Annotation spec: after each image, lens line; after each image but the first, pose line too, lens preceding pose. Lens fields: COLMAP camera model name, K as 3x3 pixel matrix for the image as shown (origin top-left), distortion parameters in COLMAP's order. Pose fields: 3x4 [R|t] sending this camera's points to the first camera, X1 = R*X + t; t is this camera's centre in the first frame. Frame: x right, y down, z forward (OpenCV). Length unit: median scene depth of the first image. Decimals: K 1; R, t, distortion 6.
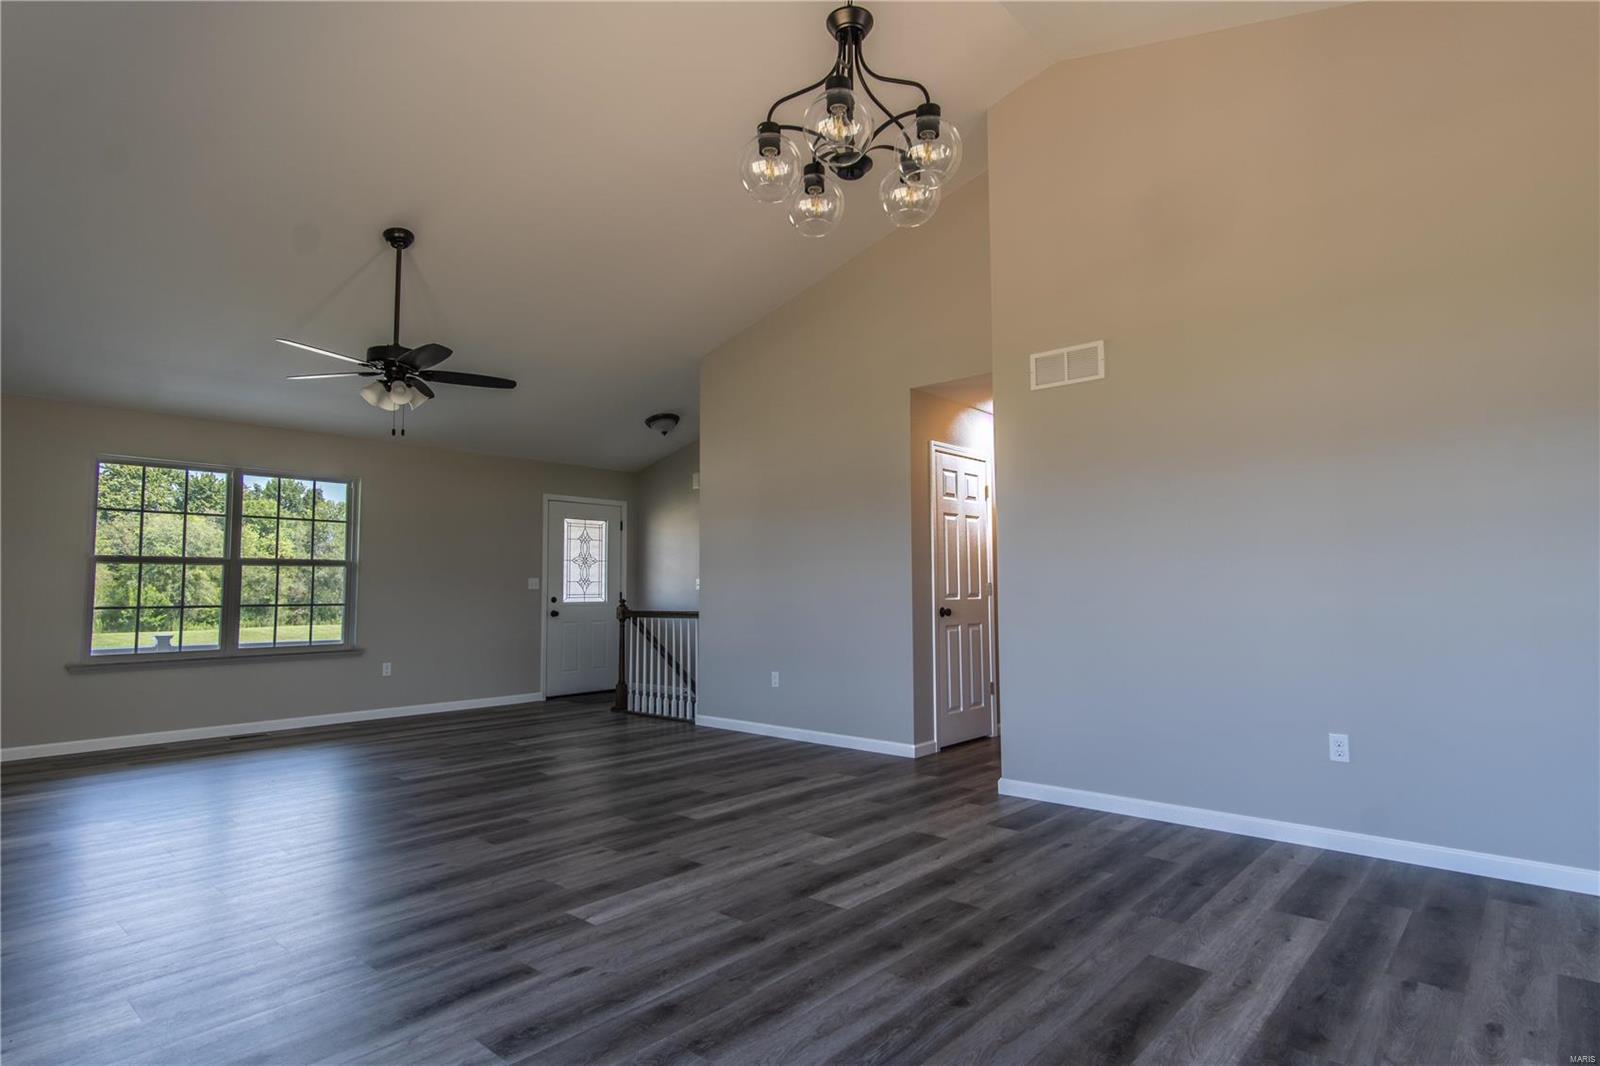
lens RADIAL K [[846.9, 0, 792.0], [0, 846.9, 534.7], [0, 0, 1]] dist [0.007030, 0.002458]
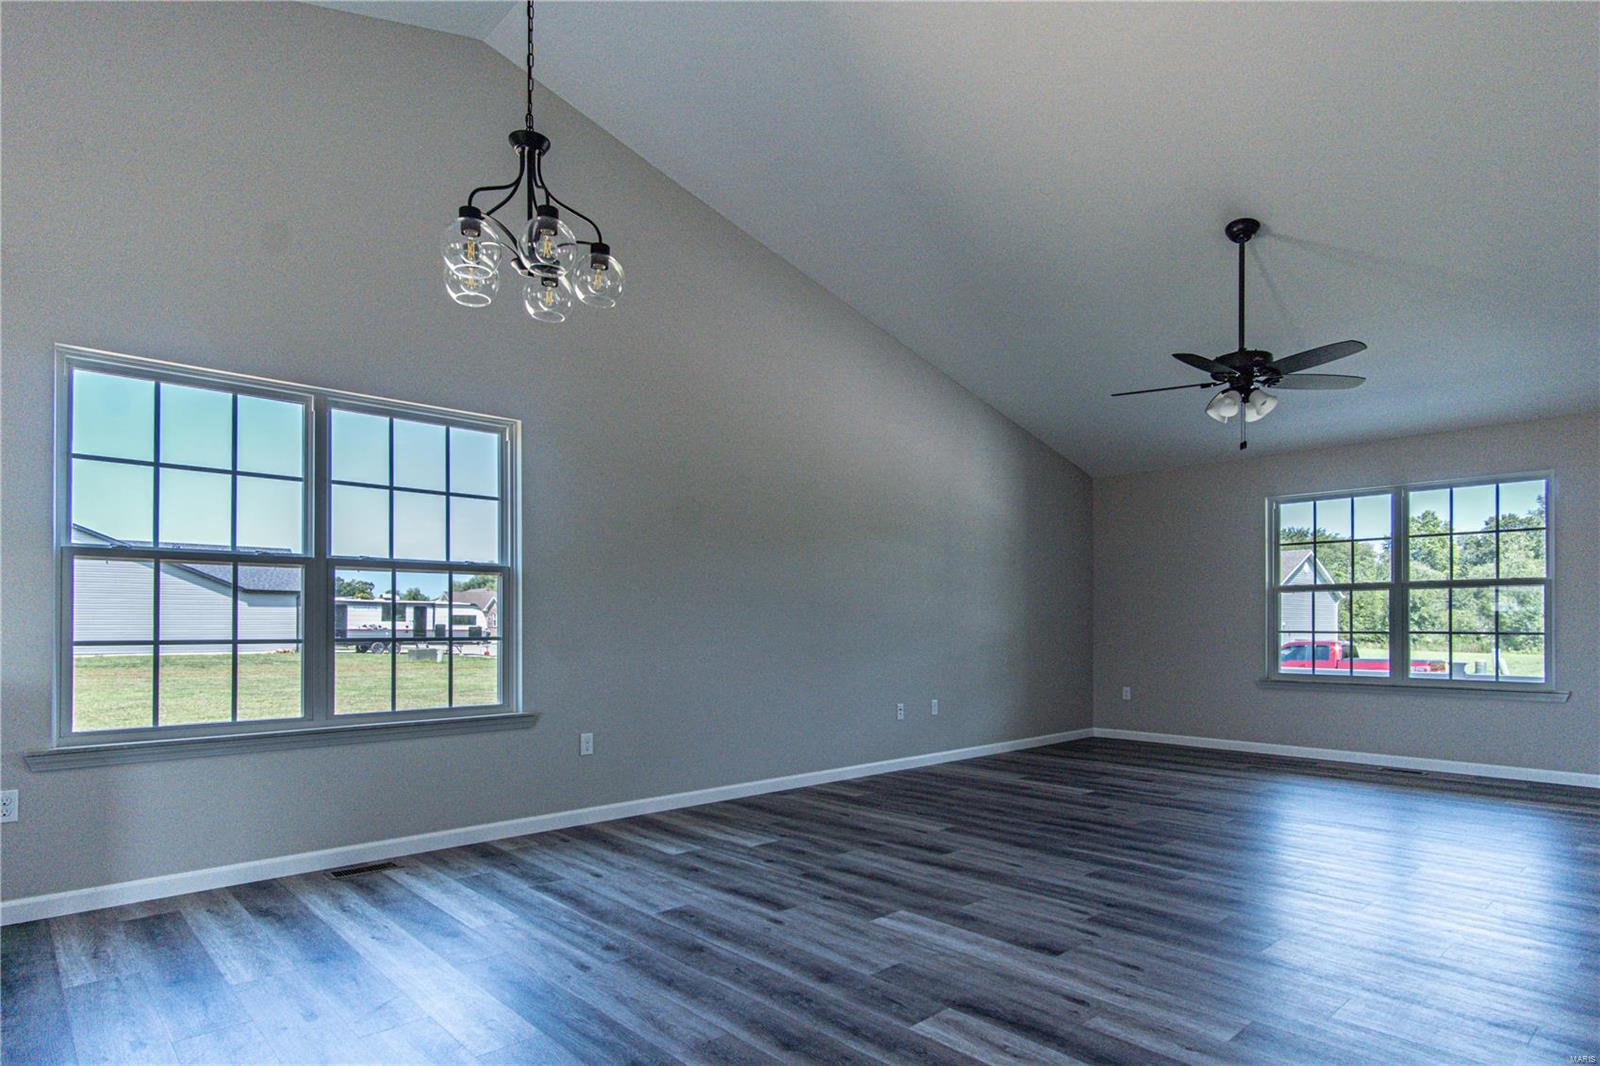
lens RADIAL K [[846.9, 0, 792.0], [0, 846.9, 534.7], [0, 0, 1]] dist [0.007030, 0.002458]
pose [[-0.088582, -0.099068, -0.991130, 0.854537], [0.070902, 0.991891, -0.105480, 0.065423], [0.993542, -0.079616, -0.080840, 0.953839]]
